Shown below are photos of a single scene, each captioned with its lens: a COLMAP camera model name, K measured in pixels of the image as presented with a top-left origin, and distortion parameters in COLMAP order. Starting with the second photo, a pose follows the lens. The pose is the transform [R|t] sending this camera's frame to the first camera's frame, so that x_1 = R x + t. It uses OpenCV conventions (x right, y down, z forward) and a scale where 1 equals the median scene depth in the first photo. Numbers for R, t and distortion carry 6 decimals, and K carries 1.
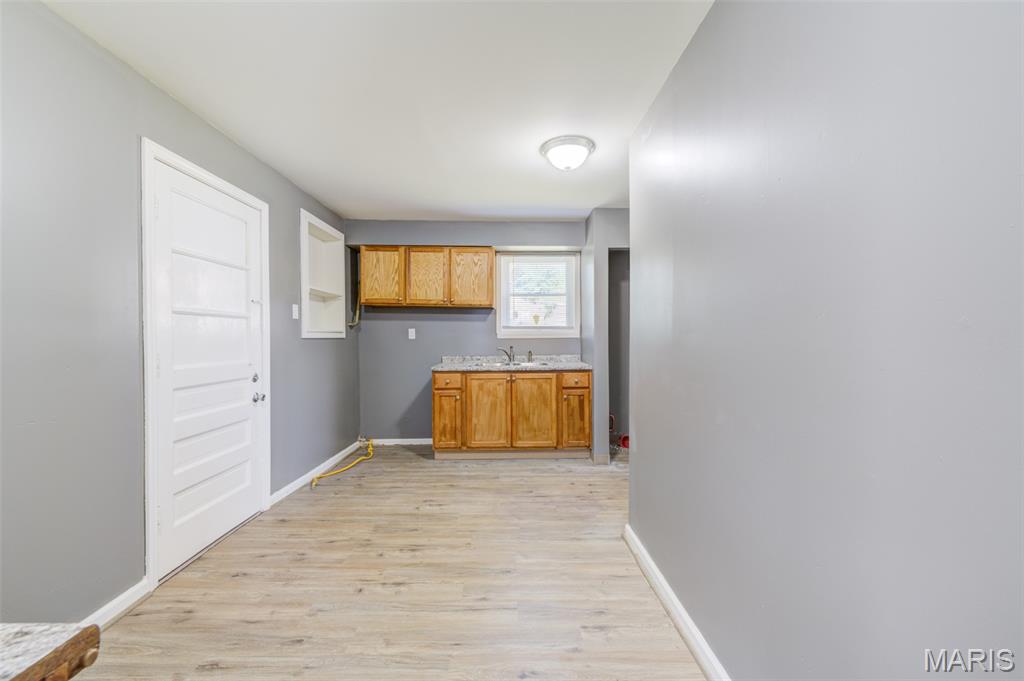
lens RADIAL K [[399.2, 0, 511.9], [0, 399.2, 342.1], [0, 0, 1]] dist [0.008159, -0.001593]
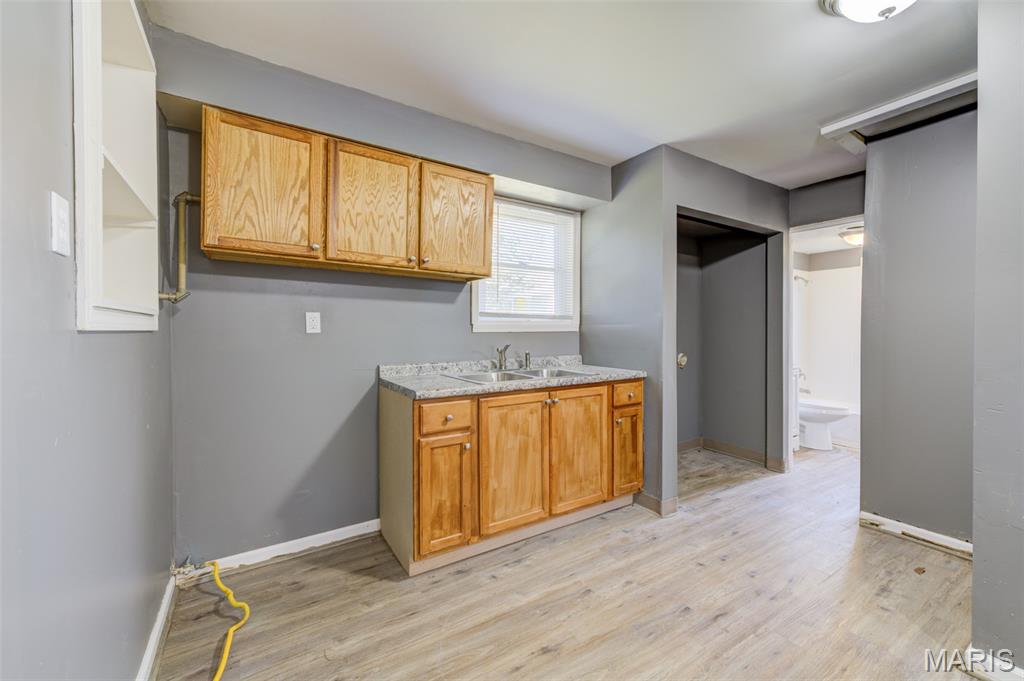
lens RADIAL K [[399.2, 0, 514.8], [0, 399.2, 332.3], [0, 0, 1]] dist [0.008159, -0.001593]
pose [[0.841305, 0.001155, 0.540559, -0.362276], [0.004095, 0.999955, -0.008510, -0.004117], [-0.540545, 0.009373, 0.841263, 0.525612]]
